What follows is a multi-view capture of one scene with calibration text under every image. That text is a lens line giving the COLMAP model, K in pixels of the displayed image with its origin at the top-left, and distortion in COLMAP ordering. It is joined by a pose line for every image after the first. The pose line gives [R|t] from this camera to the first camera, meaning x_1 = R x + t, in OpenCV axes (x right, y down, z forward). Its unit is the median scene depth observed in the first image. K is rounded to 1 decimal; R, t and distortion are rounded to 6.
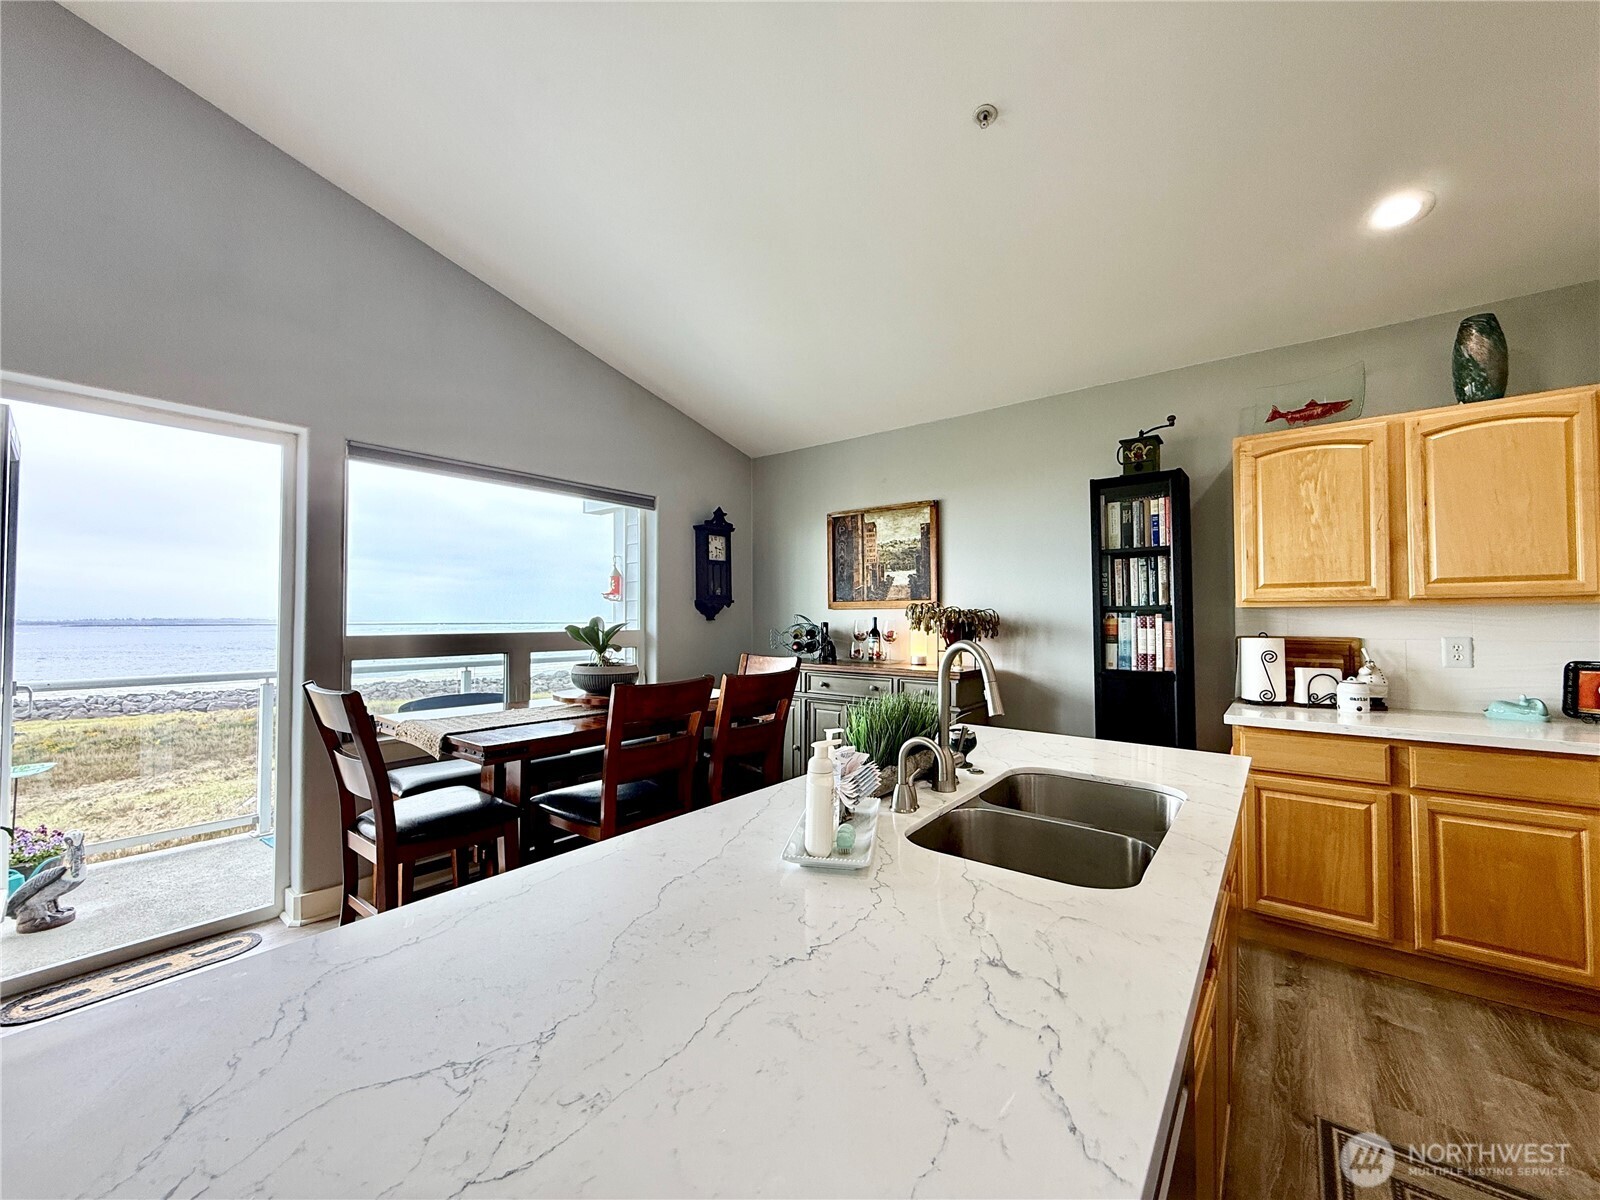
lens RADIAL K [[636.6, 0, 795.8], [0, 636.6, 603.1], [0, 0, 1]] dist [0.000265, 0.000061]
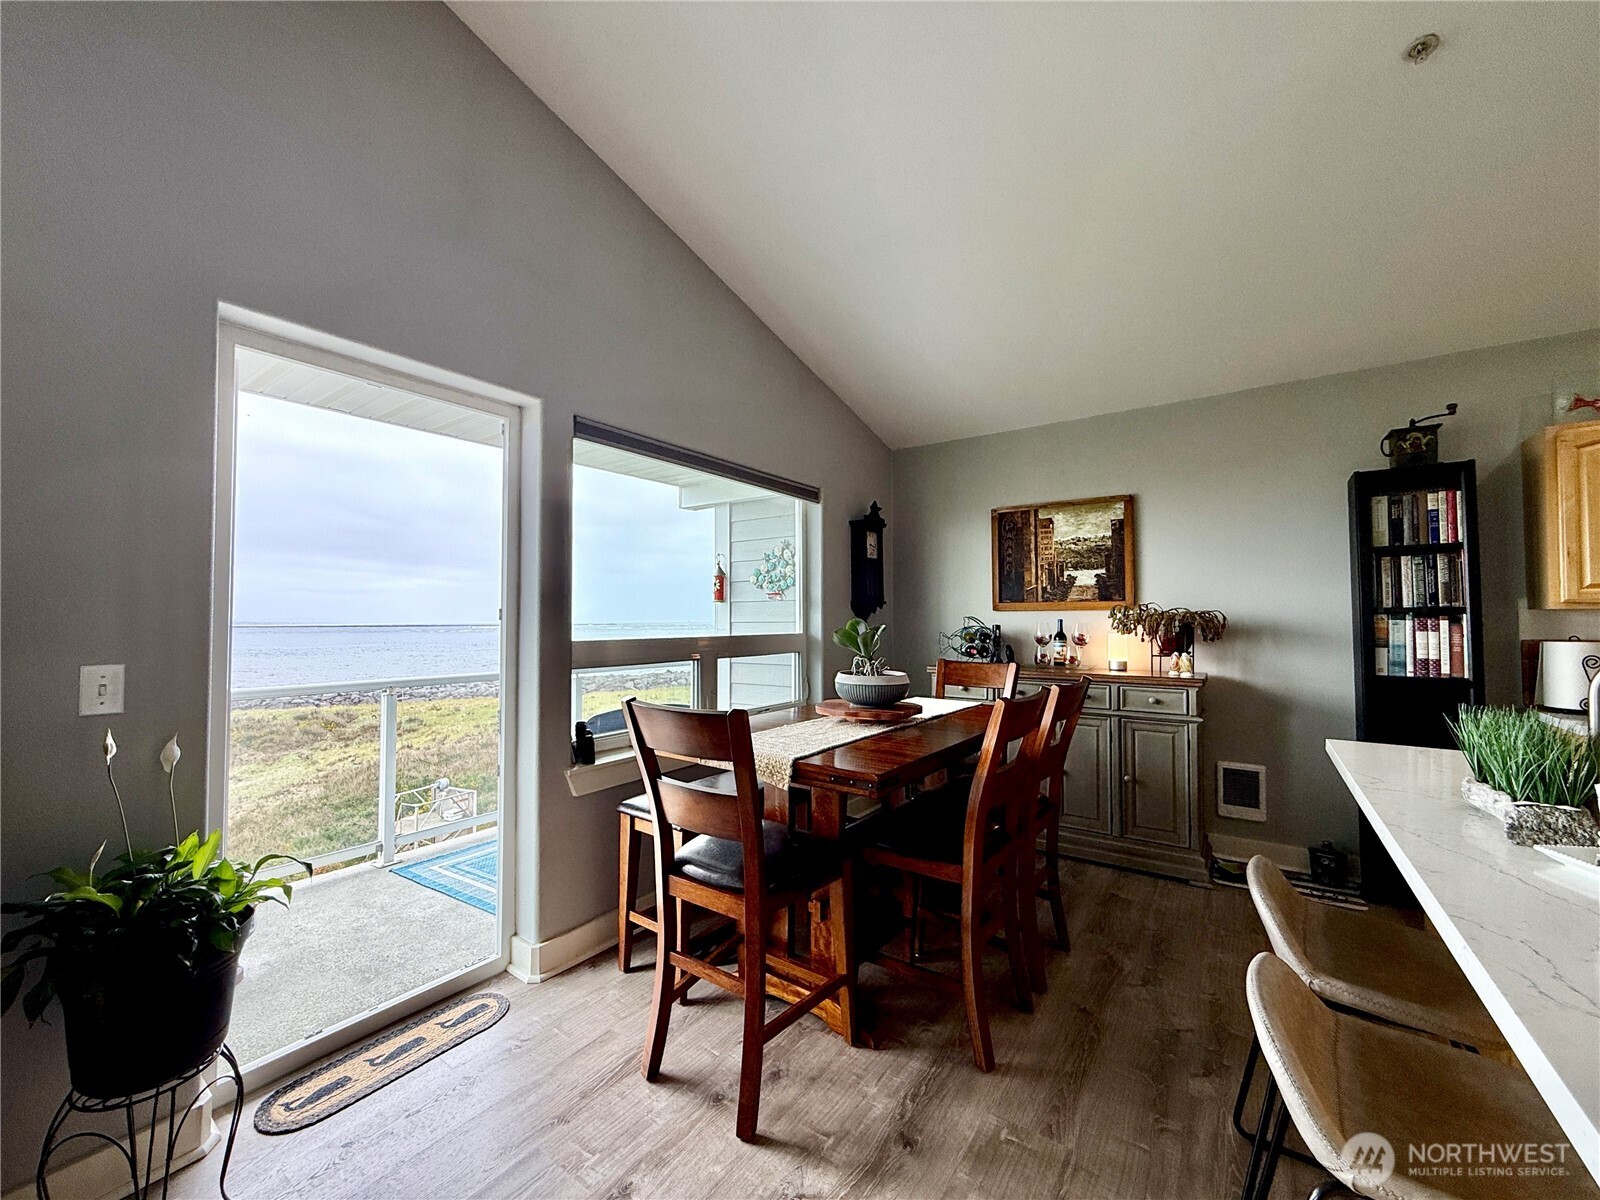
lens RADIAL K [[636.6, 0, 796.0], [0, 636.6, 602.8], [0, 0, 1]] dist [0.000265, 0.000061]
pose [[0.998885, 0.001204, 0.047186, -0.402907], [-0.001040, 0.999993, -0.003502, 0.001860], [-0.047190, 0.003449, 0.998880, 0.110628]]
